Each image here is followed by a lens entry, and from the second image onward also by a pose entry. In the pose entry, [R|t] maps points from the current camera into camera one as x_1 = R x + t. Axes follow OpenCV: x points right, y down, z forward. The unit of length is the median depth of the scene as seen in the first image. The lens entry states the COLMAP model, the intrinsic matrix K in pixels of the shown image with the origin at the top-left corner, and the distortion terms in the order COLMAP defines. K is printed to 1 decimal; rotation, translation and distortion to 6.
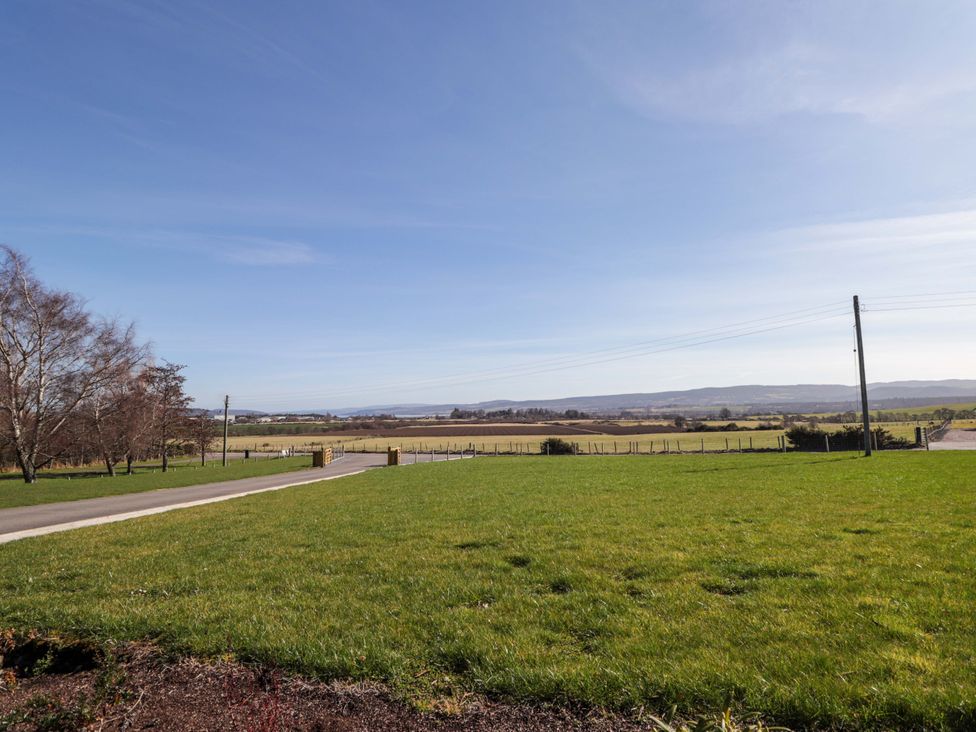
lens RADIAL K [[513.5, 0, 488.7], [0, 513.5, 362.2], [0, 0, 1]] dist [-0.008005, -0.011105]
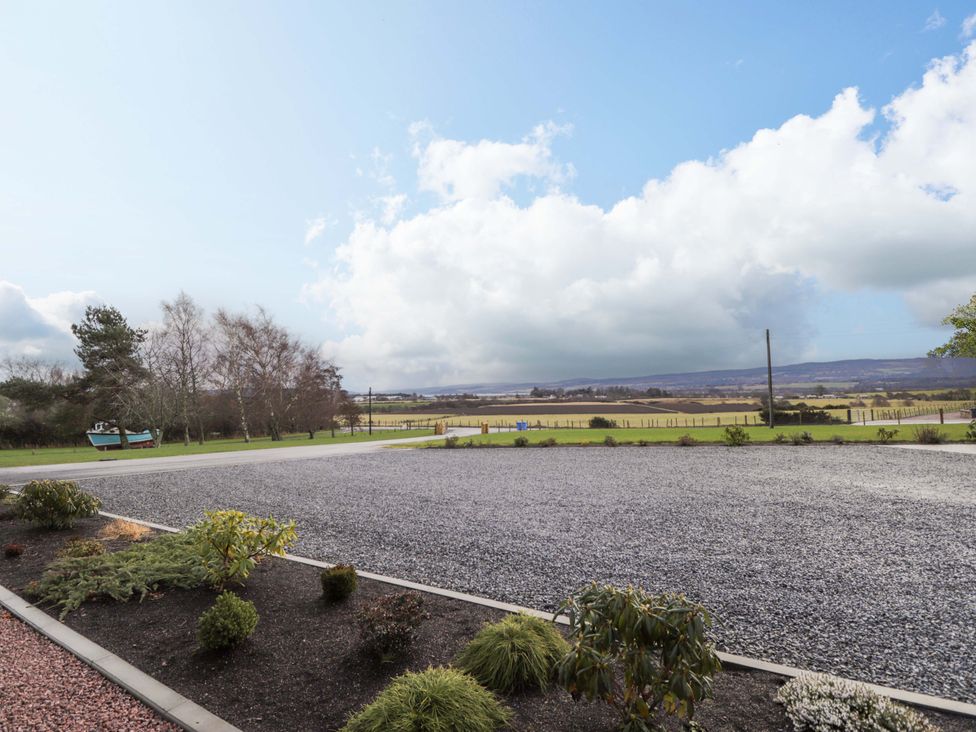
lens RADIAL K [[513.5, 0, 486.9], [0, 513.5, 368.1], [0, 0, 1]] dist [-0.008005, -0.011105]
pose [[0.987456, -0.012708, -0.157382, 0.050590], [0.021061, 0.998450, 0.051517, -0.058619], [0.156483, -0.054185, 0.986193, -0.394651]]
